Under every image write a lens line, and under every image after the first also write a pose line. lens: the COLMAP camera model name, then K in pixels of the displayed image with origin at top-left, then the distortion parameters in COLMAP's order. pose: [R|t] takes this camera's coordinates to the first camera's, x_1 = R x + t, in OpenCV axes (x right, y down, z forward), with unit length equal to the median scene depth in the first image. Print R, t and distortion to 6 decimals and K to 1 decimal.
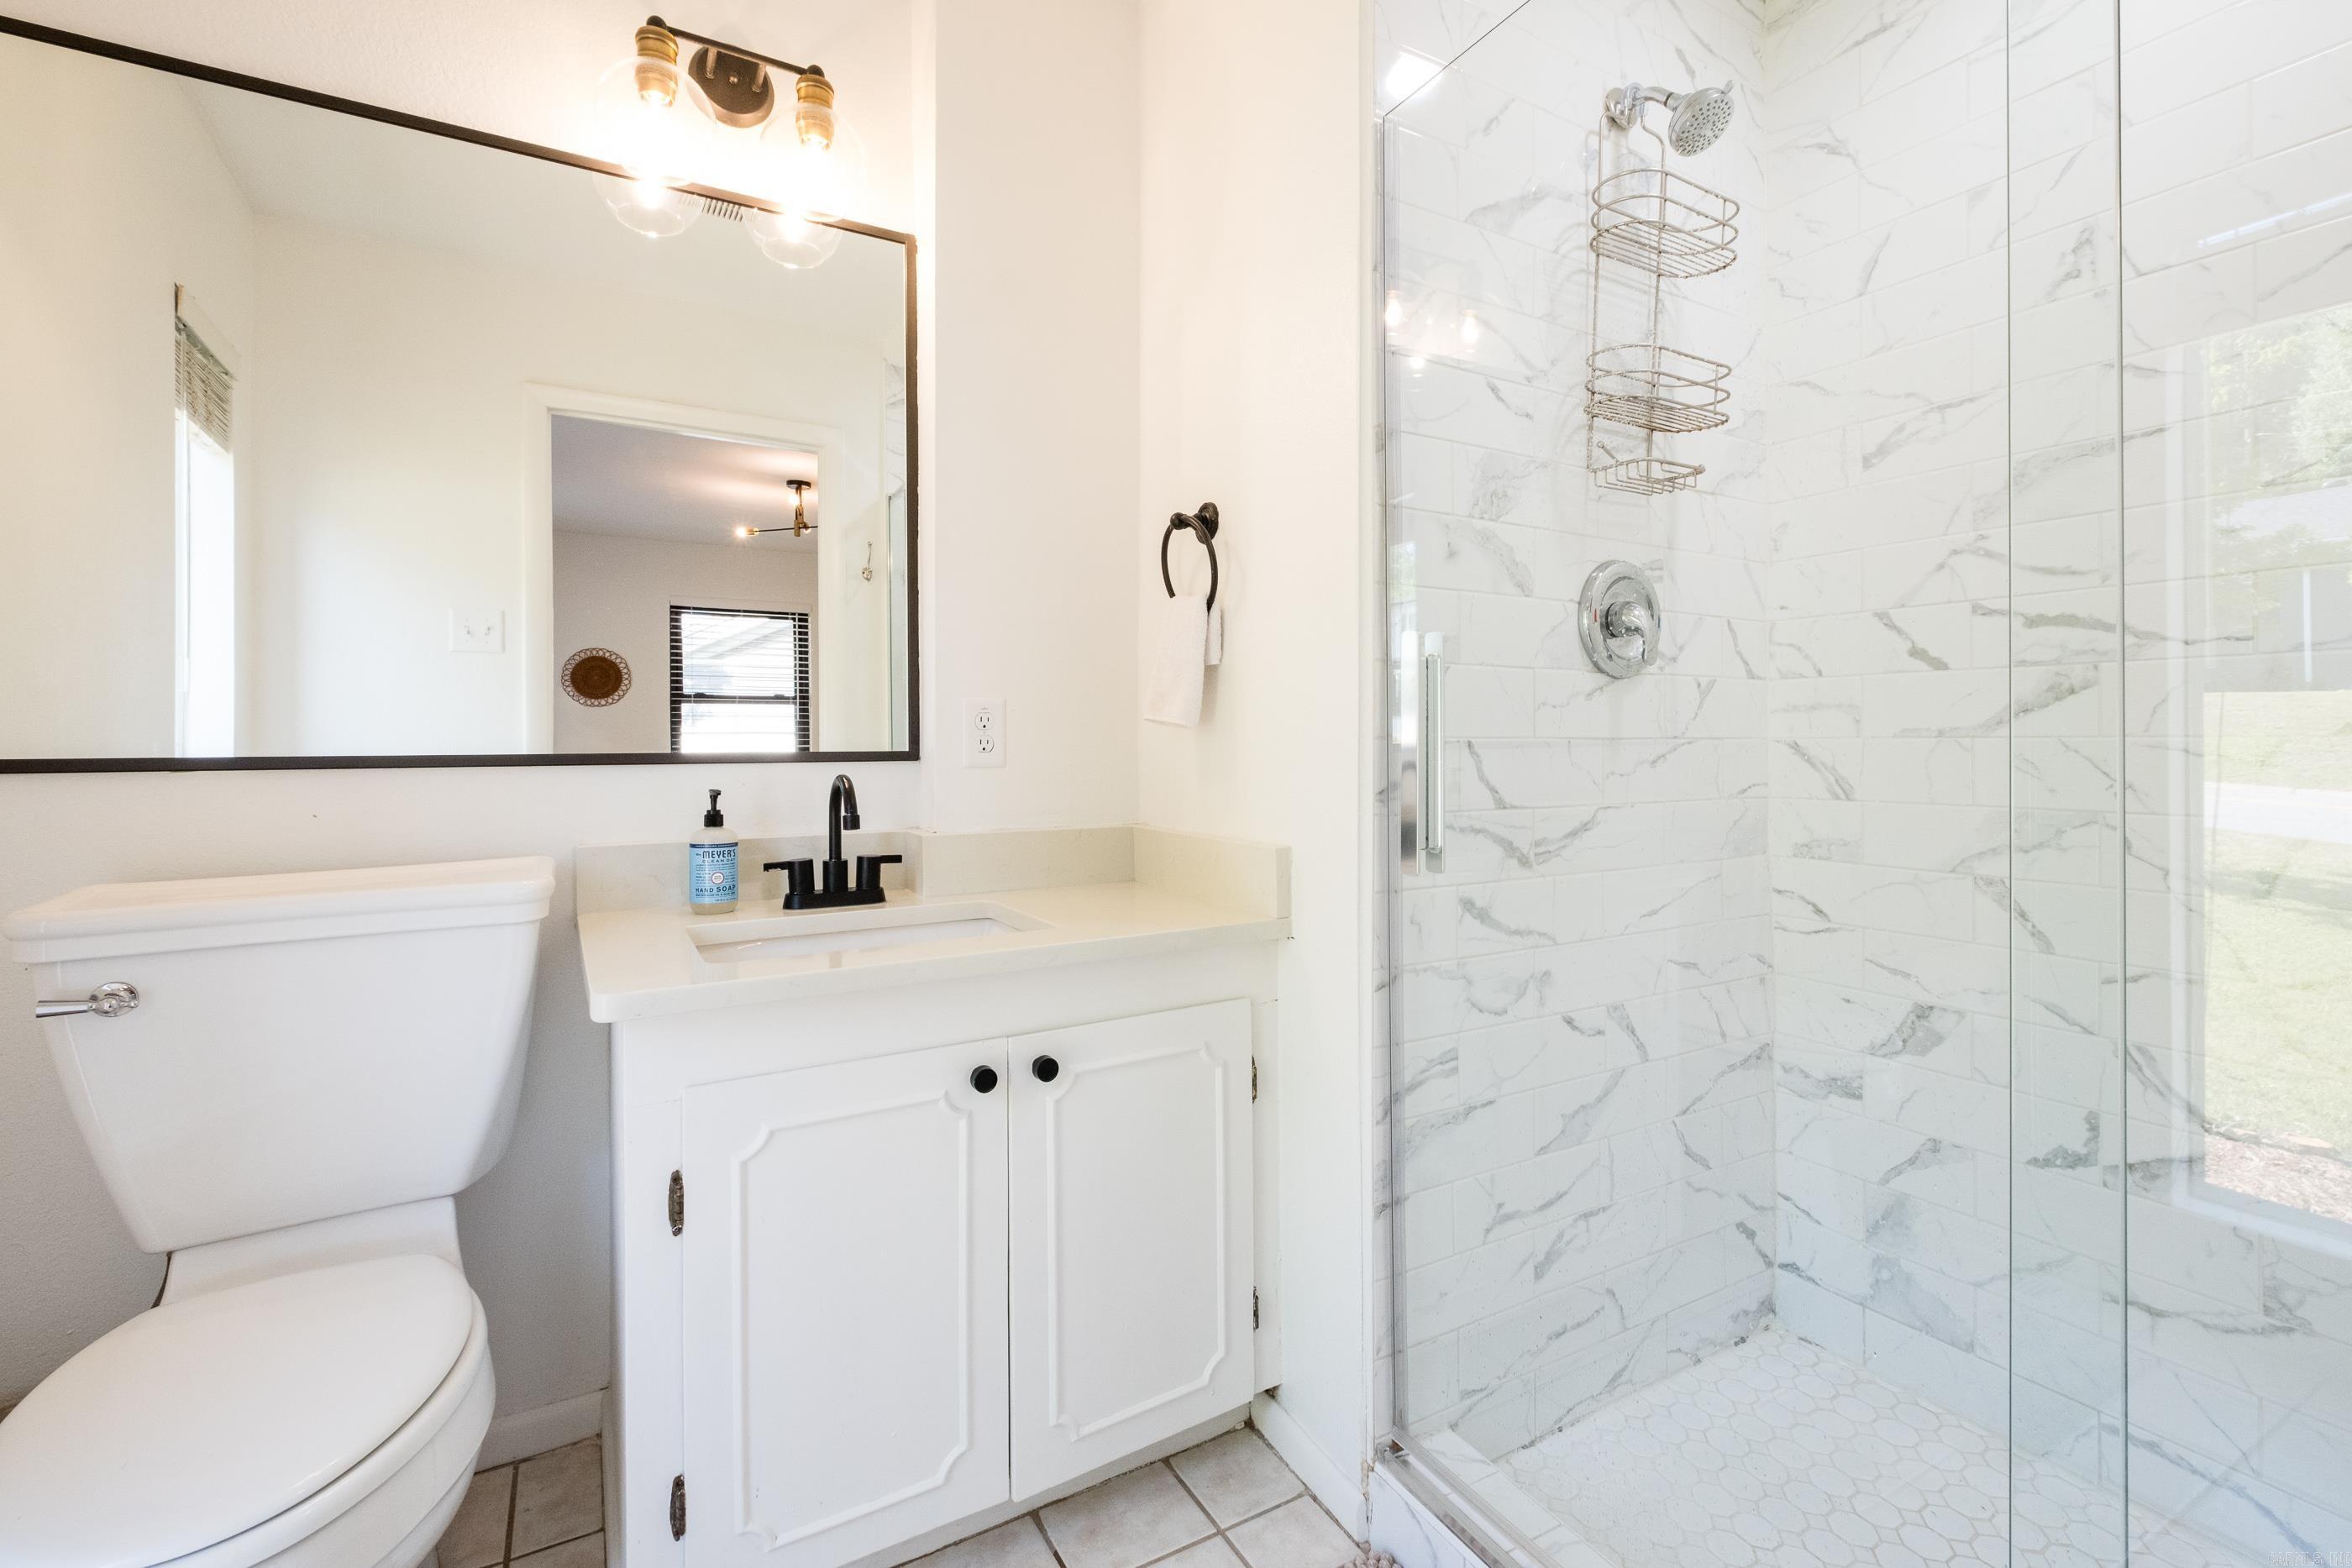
lens RADIAL K [[1015.2, 0, 1178.7], [0, 1015.2, 779.9], [0, 0, 1]] dist [0.017237, -0.000148]
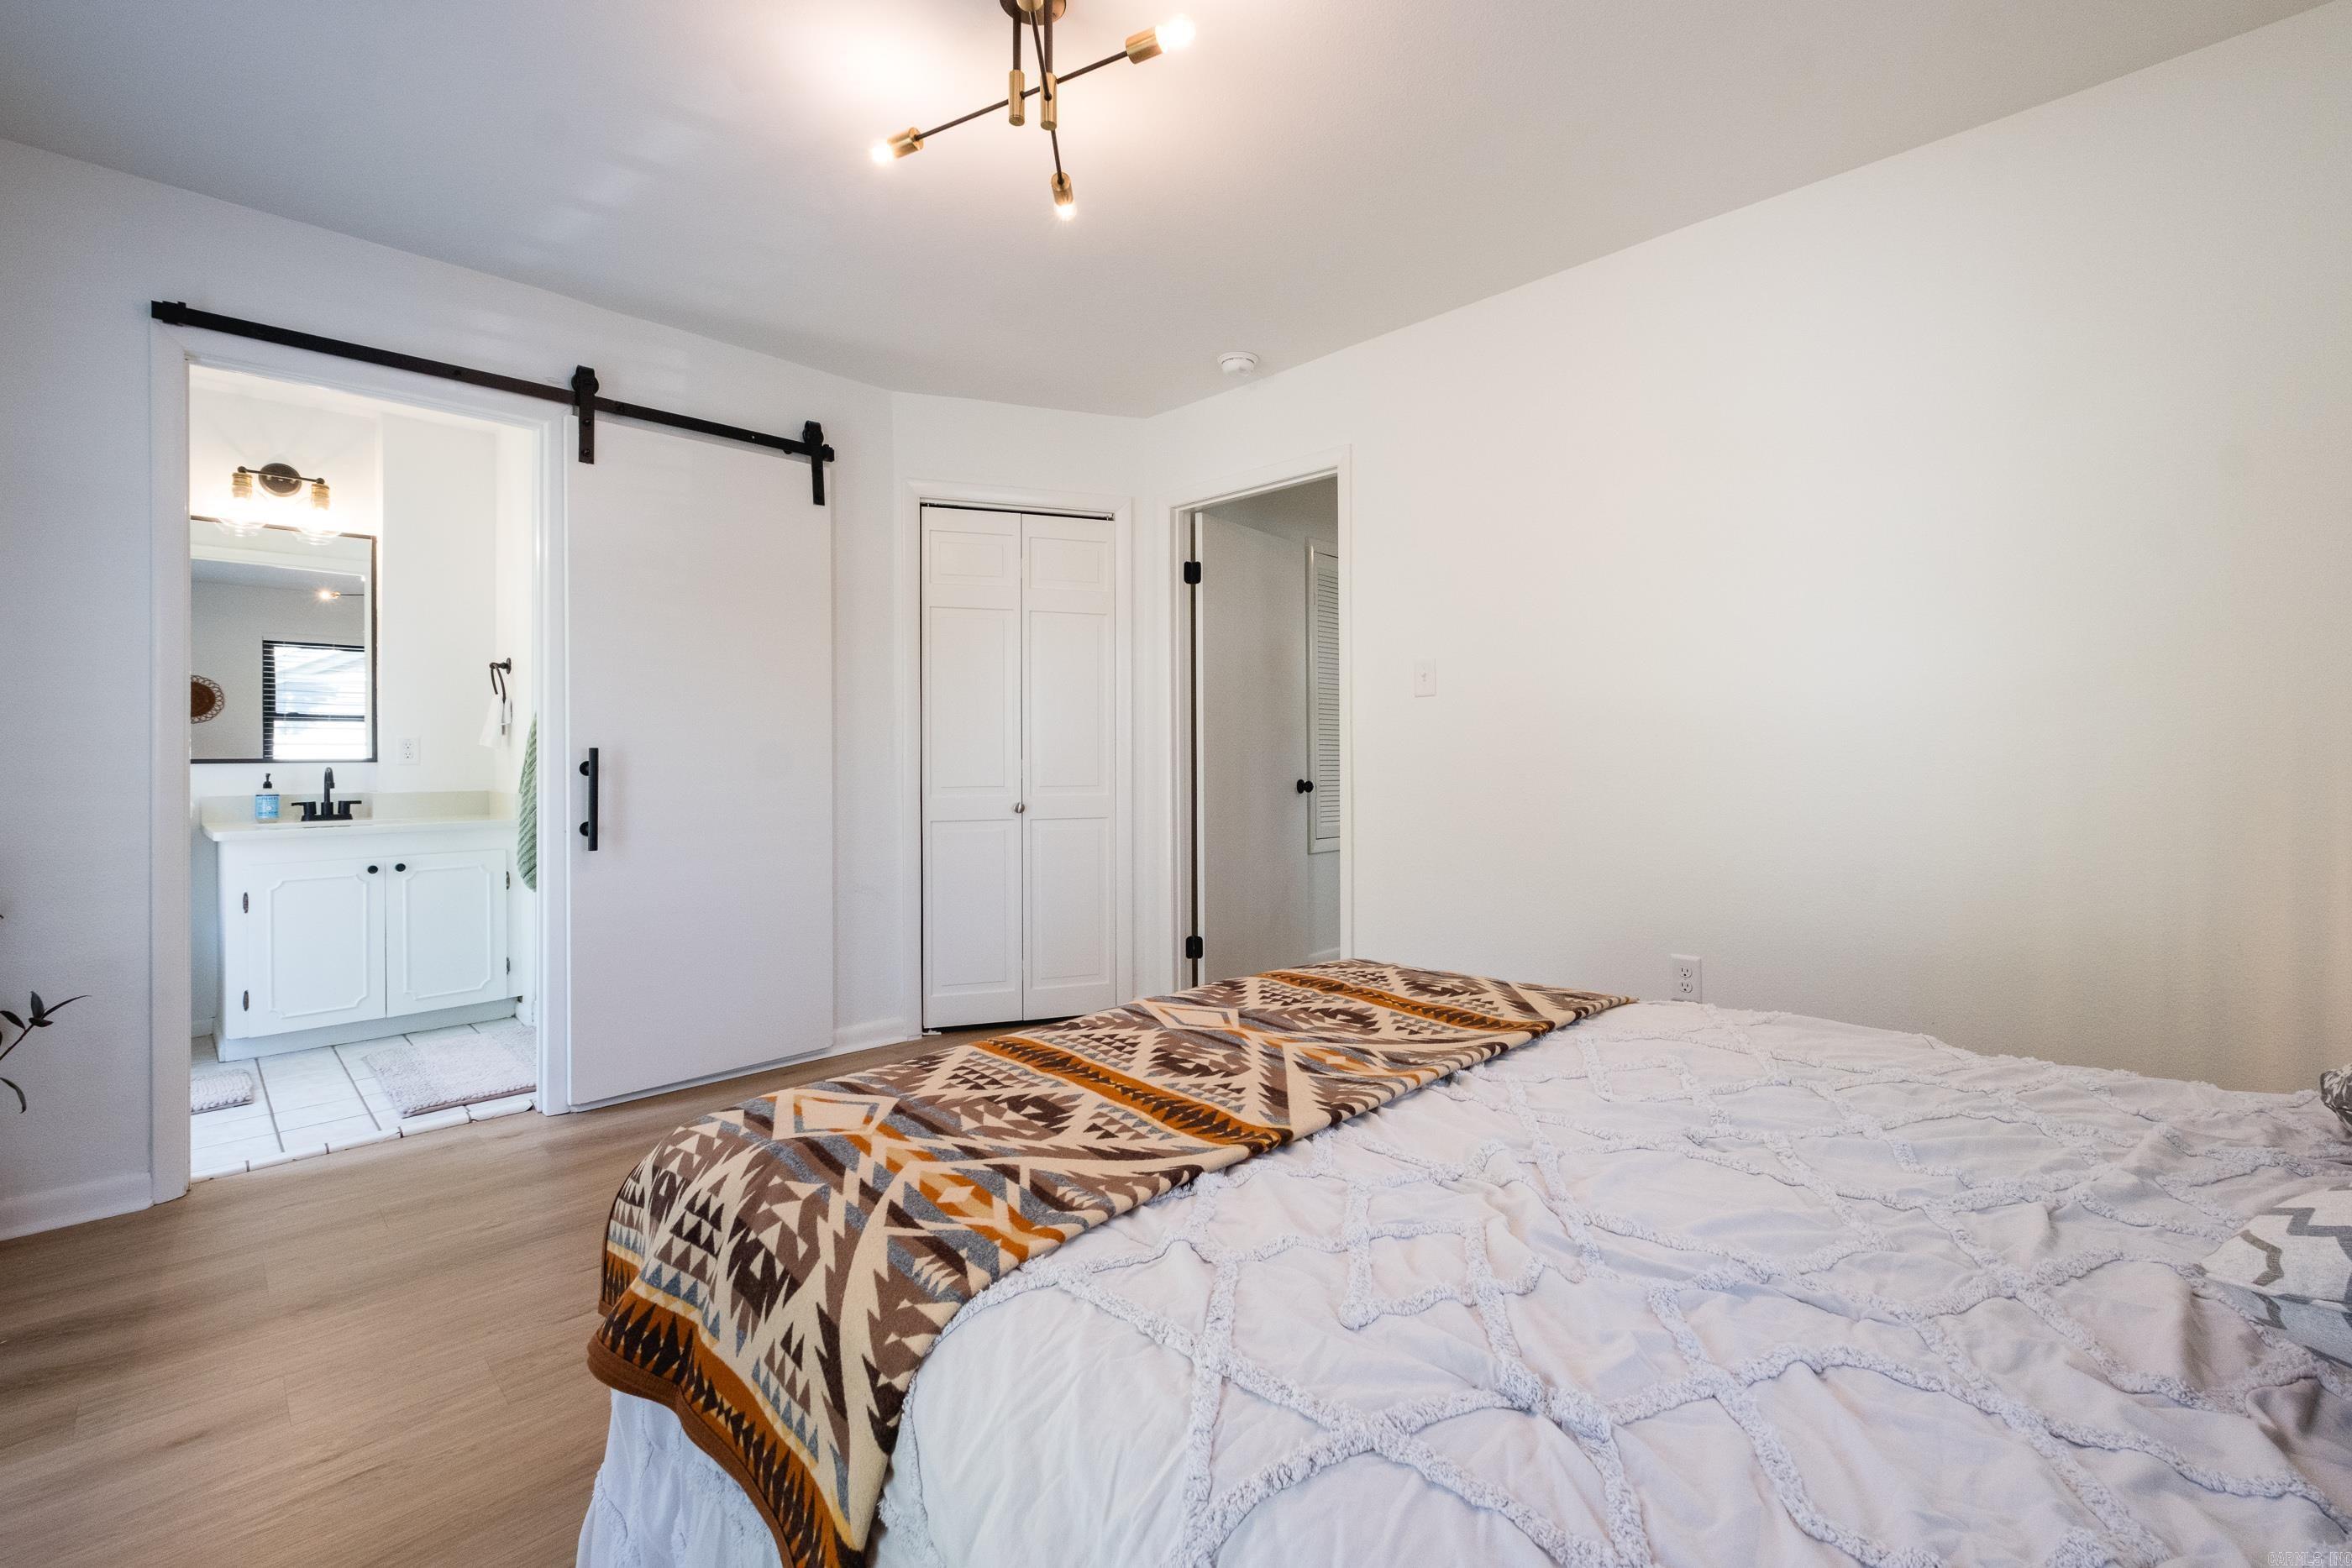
lens RADIAL K [[1009.1, 0, 1176.9], [0, 1009.1, 777.7], [0, 0, 1]] dist [0.000286, -0.000553]
pose [[0.964843, -0.004133, 0.262796, 0.982631], [0.007004, 0.999926, -0.009989, 0.057363], [-0.262735, 0.011479, 0.964800, -1.853822]]
